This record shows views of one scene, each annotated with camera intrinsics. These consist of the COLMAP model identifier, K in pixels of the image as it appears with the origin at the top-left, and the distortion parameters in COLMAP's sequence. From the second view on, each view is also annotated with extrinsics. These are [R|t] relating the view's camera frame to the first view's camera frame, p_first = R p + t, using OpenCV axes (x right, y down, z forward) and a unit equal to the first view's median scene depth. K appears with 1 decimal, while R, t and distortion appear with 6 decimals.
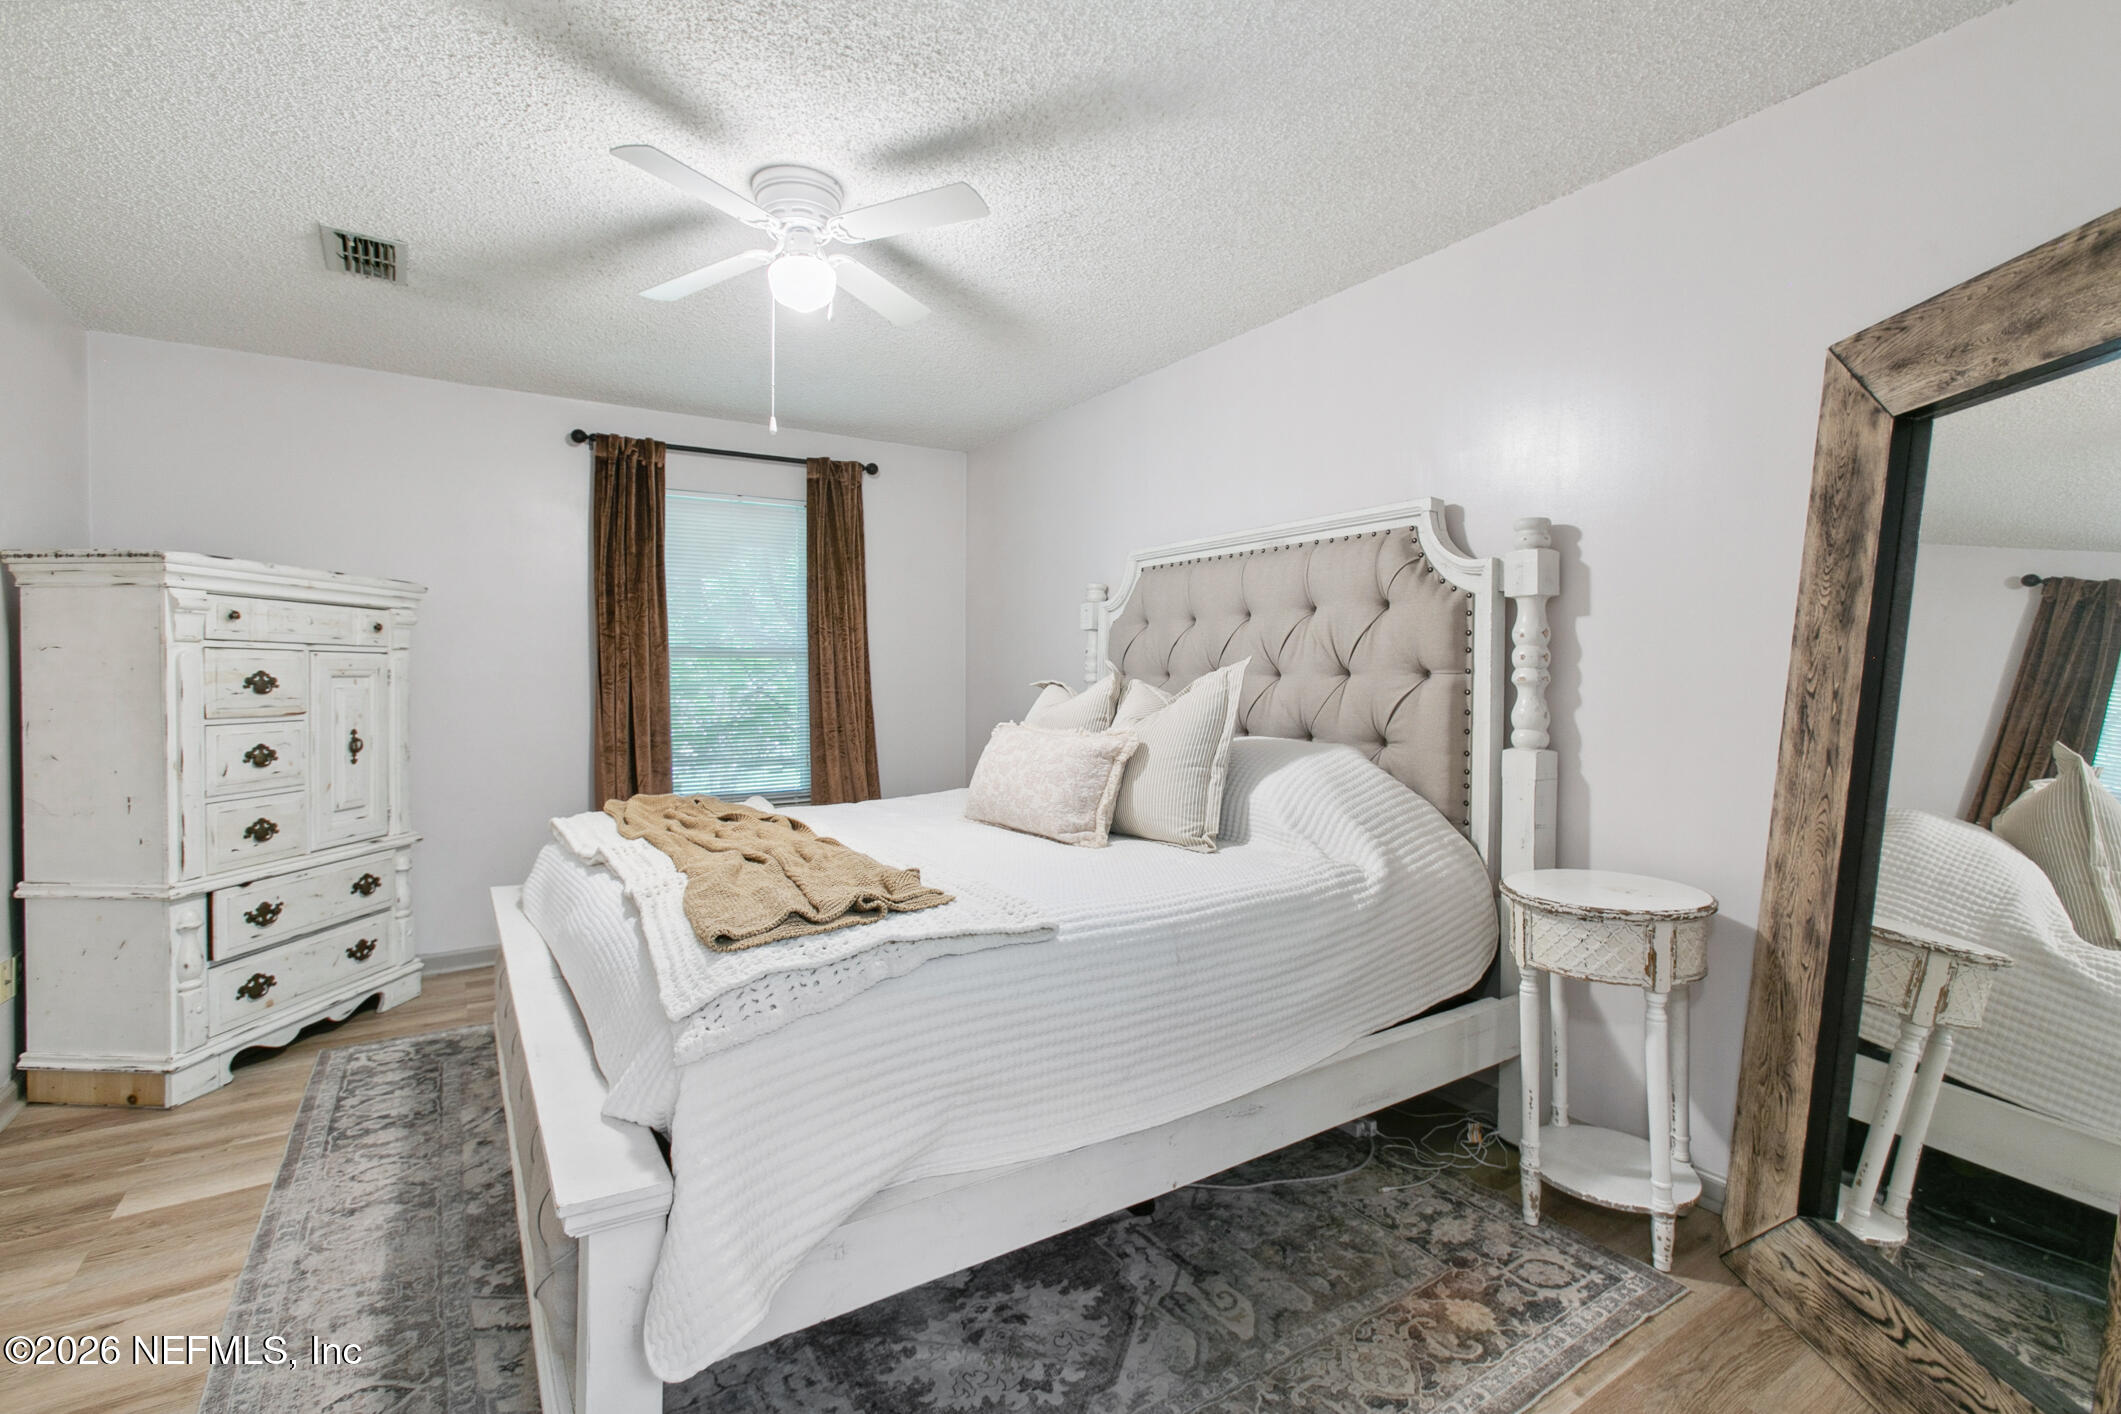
lens RADIAL K [[960.1, 0, 1069.4], [0, 960.1, 698.1], [0, 0, 1]] dist [-0.016574, 0.006157]
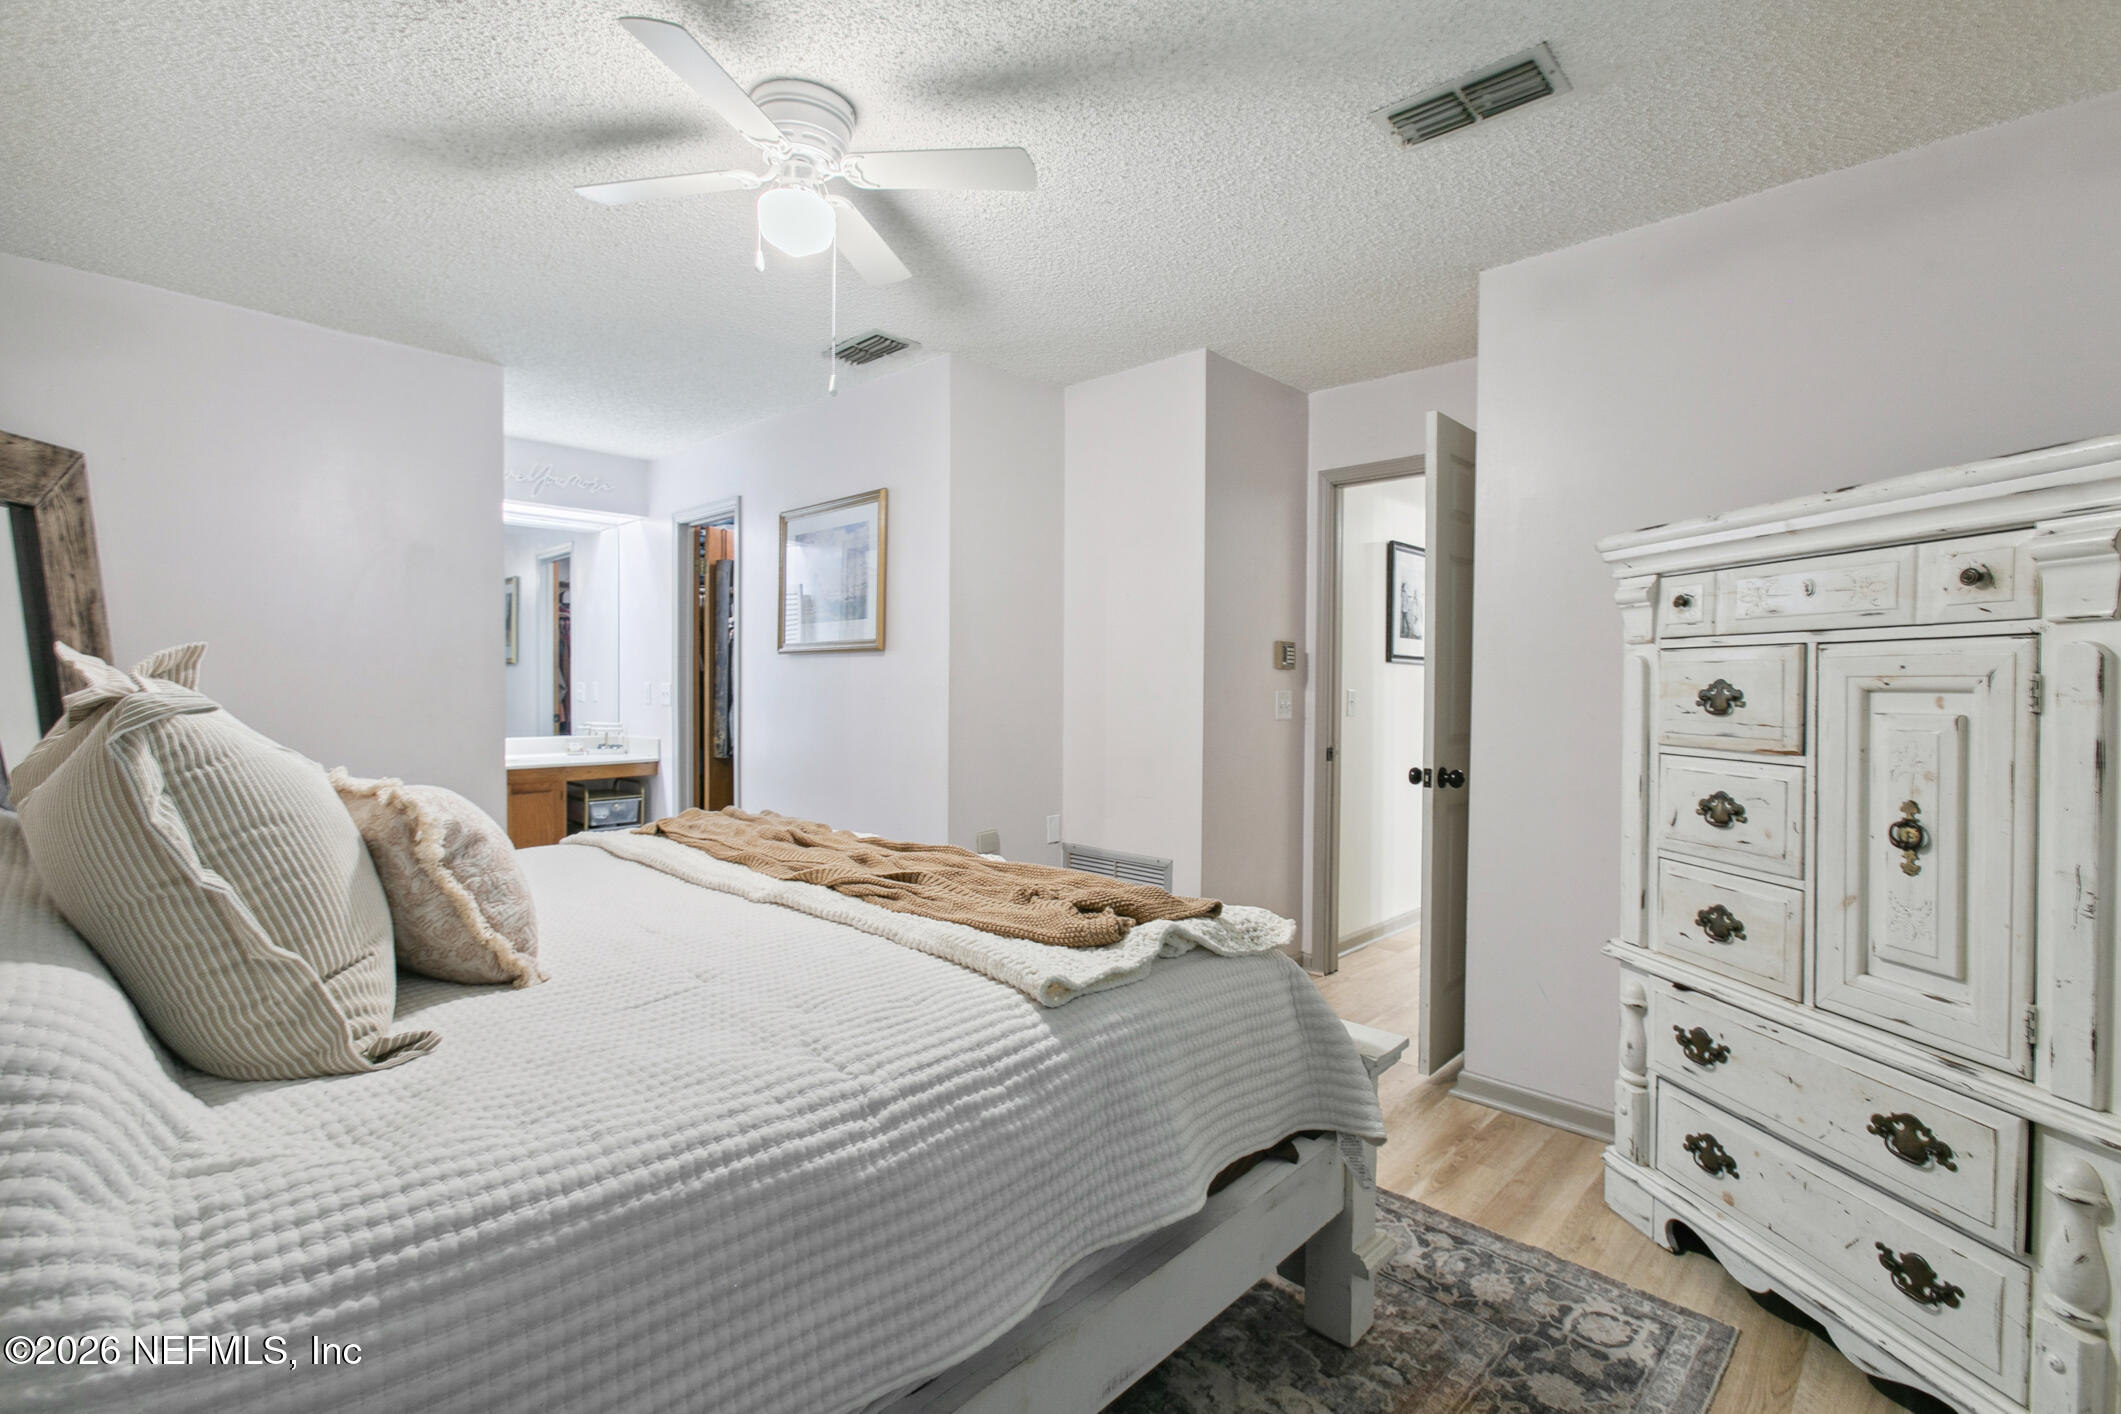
lens RADIAL K [[960.1, 0, 1052.3], [0, 960.1, 691.4], [0, 0, 1]] dist [-0.016574, 0.006157]
pose [[-0.978043, -0.003387, -0.208377, -0.260379], [-0.009888, 0.999496, 0.030163, -0.035600], [0.208170, 0.031561, -0.977583, 1.522734]]
